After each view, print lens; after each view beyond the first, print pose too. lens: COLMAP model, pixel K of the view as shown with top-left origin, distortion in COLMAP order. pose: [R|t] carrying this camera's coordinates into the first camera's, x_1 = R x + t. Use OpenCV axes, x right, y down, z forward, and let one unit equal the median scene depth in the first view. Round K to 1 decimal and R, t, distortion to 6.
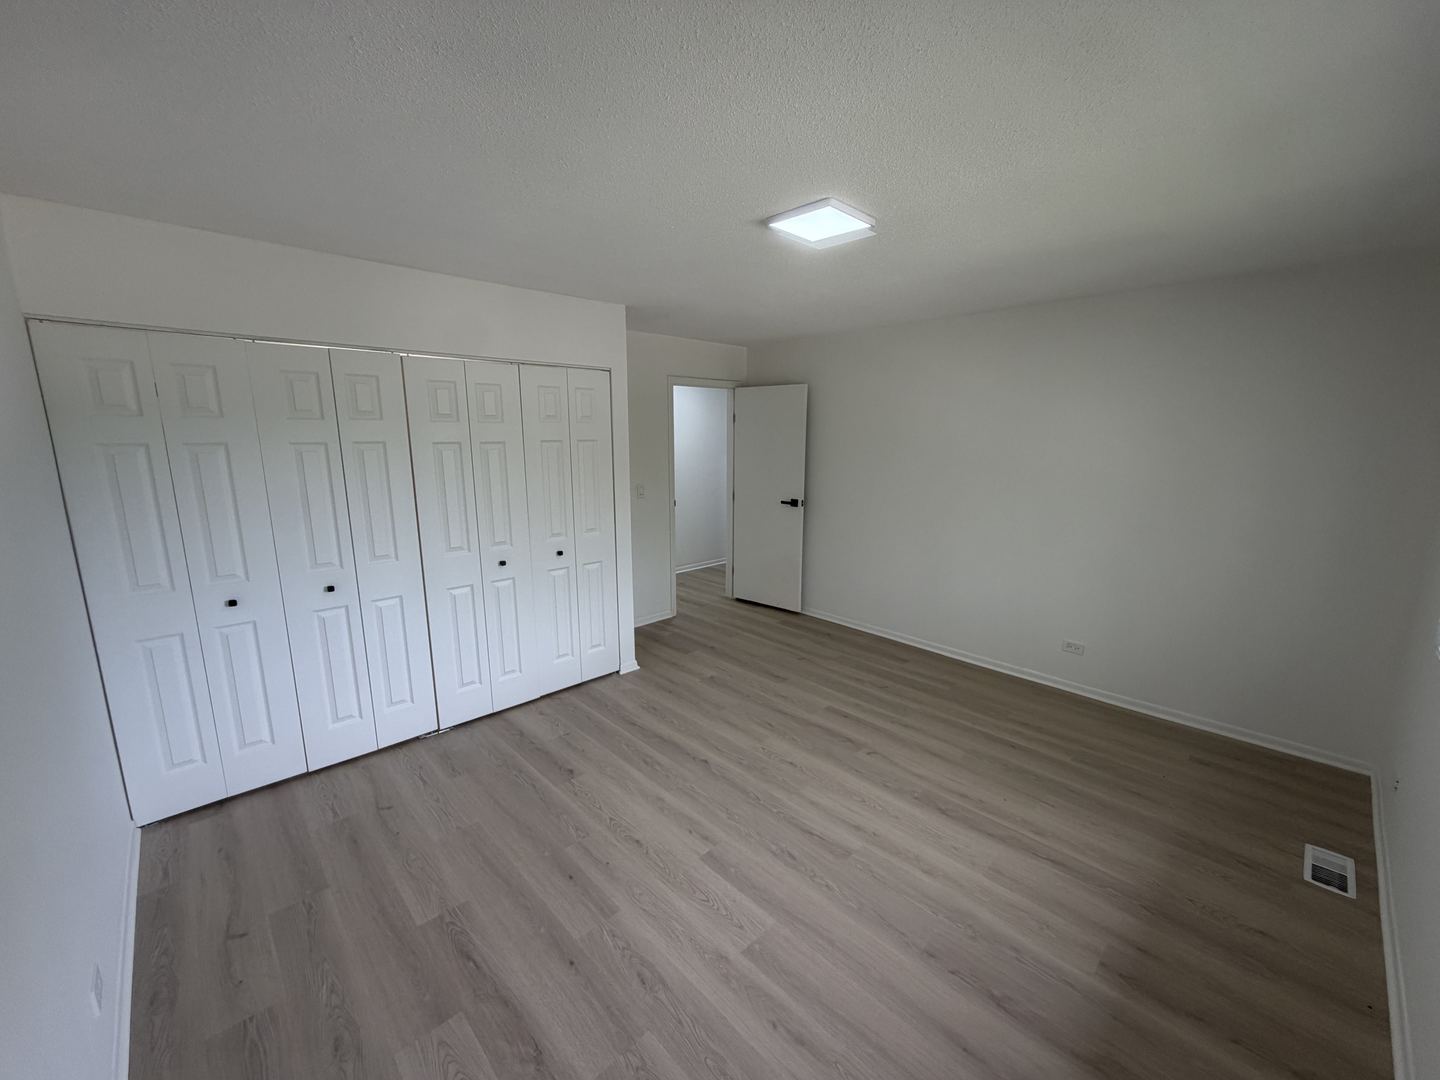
lens RADIAL K [[574.3, 0, 710.3], [0, 574.3, 541.3], [0, 0, 1]] dist [0.000708, 0.000046]
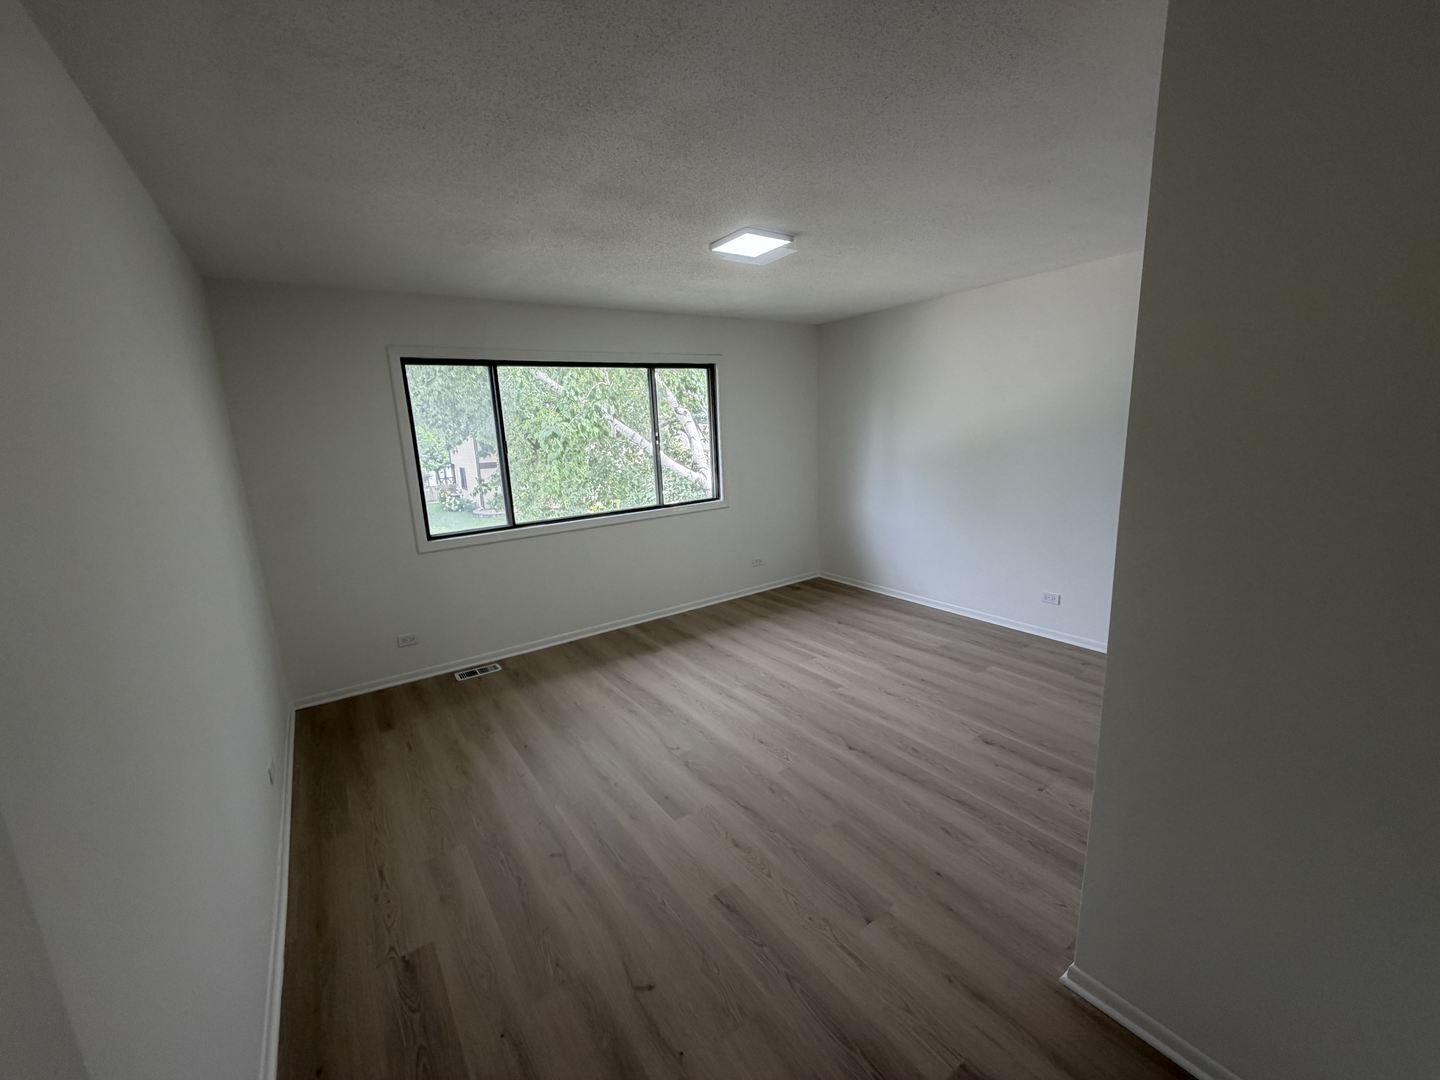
lens RADIAL K [[574.3, 0, 710.3], [0, 574.3, 541.3], [0, 0, 1]] dist [0.000708, 0.000046]
pose [[-0.988529, 0.012894, 0.150478, 0.091941], [0.070331, 0.921025, 0.383102, -0.395931], [-0.133654, 0.389291, -0.911367, 2.181331]]
